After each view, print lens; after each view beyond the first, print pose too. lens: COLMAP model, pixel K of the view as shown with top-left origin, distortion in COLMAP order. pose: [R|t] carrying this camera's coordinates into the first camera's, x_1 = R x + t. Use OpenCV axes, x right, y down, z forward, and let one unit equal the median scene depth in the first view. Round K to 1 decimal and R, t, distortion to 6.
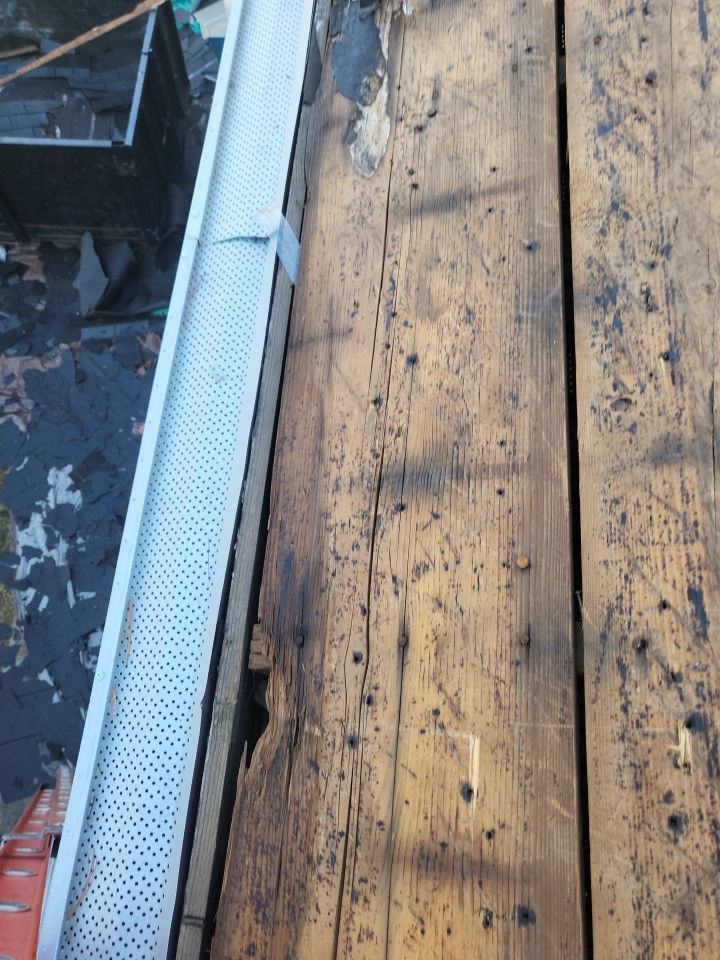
lens RADIAL K [[777.6, 0, 361.1], [0, 777.6, 474.3], [0, 0, 1]] dist [-0.009037, 0.092858]
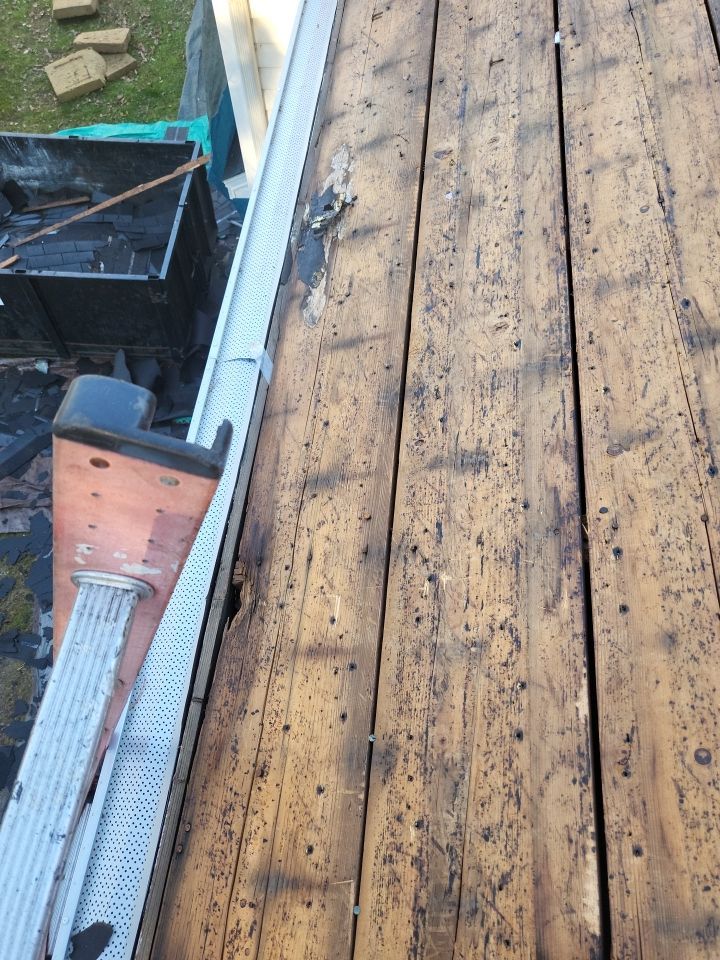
lens RADIAL K [[715.1, 0, 362.5], [0, 715.1, 480.6], [0, 0, 1]] dist [0.134443, -0.330604]
pose [[0.999822, 0.018877, -0.000705, 0.165941], [-0.018813, 0.991613, -0.127867, 0.222784], [-0.001715, 0.127857, 0.991791, -0.752727]]
